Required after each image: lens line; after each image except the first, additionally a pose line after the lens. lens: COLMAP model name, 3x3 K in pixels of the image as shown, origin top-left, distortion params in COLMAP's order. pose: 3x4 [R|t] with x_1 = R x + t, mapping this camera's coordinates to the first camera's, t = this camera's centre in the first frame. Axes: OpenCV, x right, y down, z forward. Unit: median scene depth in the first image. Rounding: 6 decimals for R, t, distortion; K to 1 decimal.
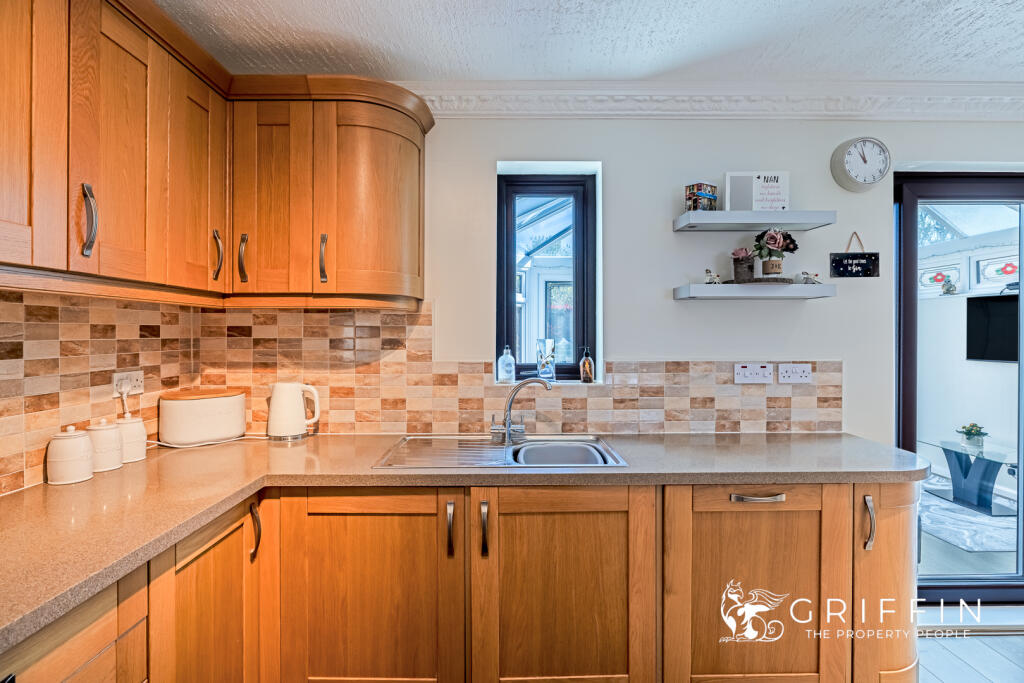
lens RADIAL K [[505.0, 0, 512.4], [0, 505.0, 336.1], [0, 0, 1]] dist [-0.000469, 0.002006]
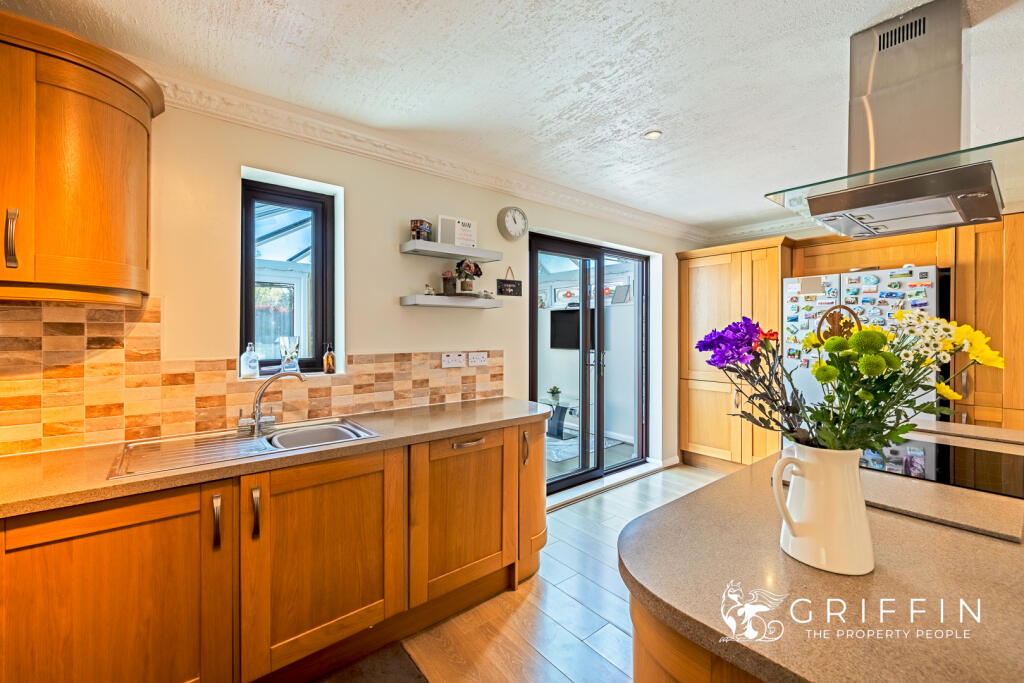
lens RADIAL K [[431.4, 0, 513.4], [0, 431.4, 333.6], [0, 0, 1]] dist [0.014331, -0.000655]
pose [[0.781709, -0.001075, 0.623642, -0.154478], [0.003333, 0.999991, -0.002455, 0.003660], [-0.623634, 0.003998, 0.781706, -0.048906]]
